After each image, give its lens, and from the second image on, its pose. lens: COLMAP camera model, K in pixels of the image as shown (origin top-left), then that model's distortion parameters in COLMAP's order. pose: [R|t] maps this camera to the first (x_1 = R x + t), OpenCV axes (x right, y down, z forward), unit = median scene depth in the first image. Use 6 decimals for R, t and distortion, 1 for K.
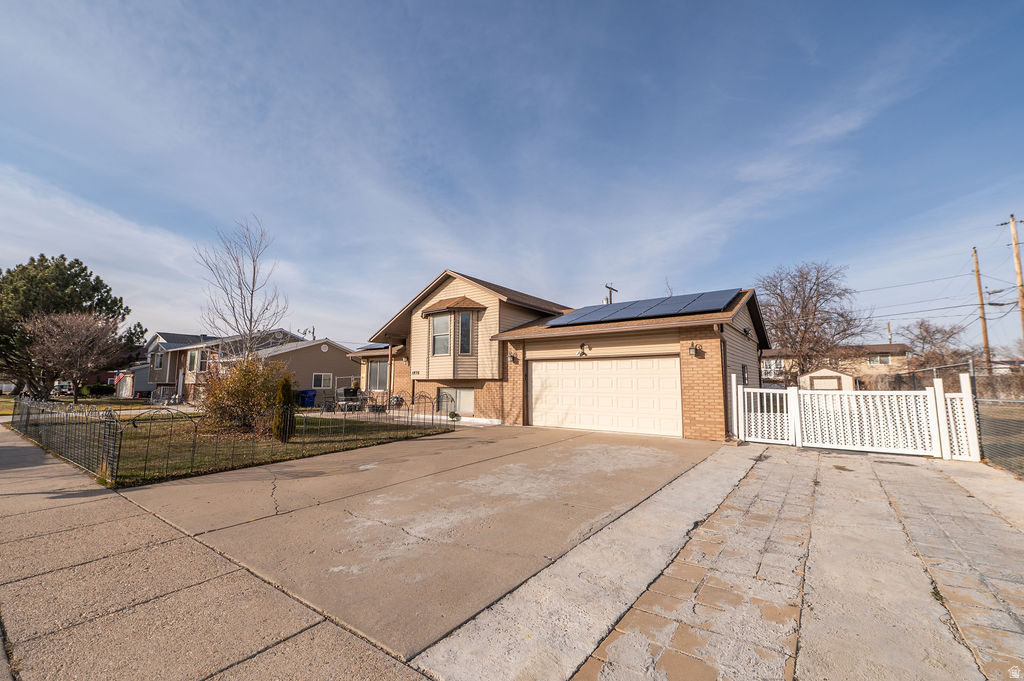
lens RADIAL K [[408.8, 0, 513.3], [0, 408.8, 335.0], [0, 0, 1]] dist [-0.007238, -0.000251]
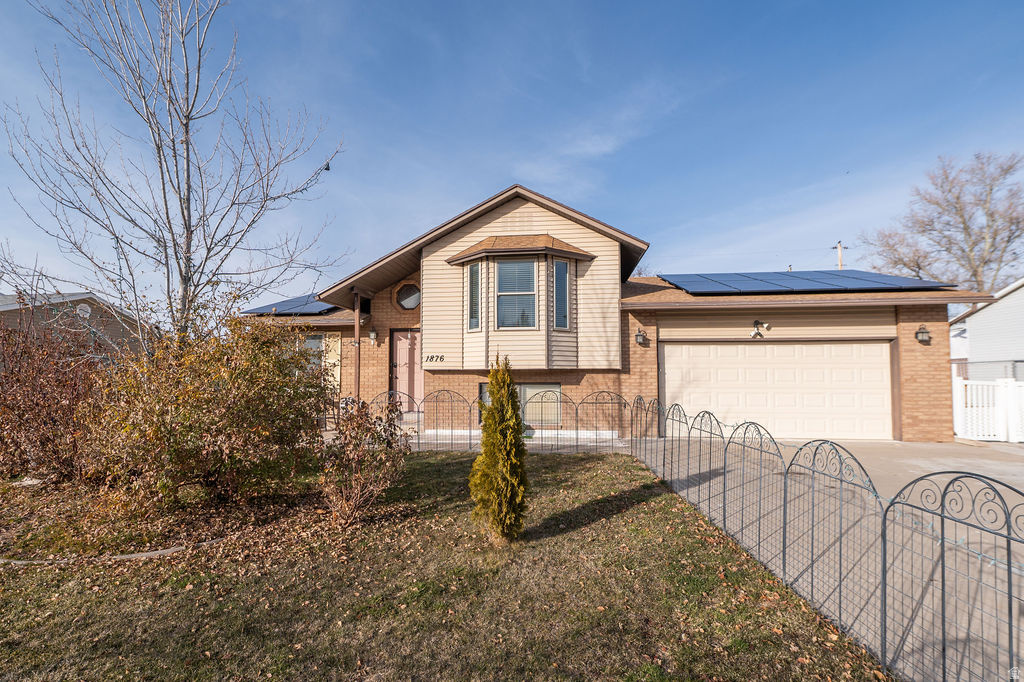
lens RADIAL K [[442.6, 0, 511.8], [0, 442.6, 359.0], [0, 0, 1]] dist [-0.003566, -0.000298]
pose [[0.870767, 0.011447, 0.491562, -0.511145], [-0.052699, 0.996143, 0.070156, 0.049018], [-0.488863, -0.086994, 0.868012, 0.459607]]
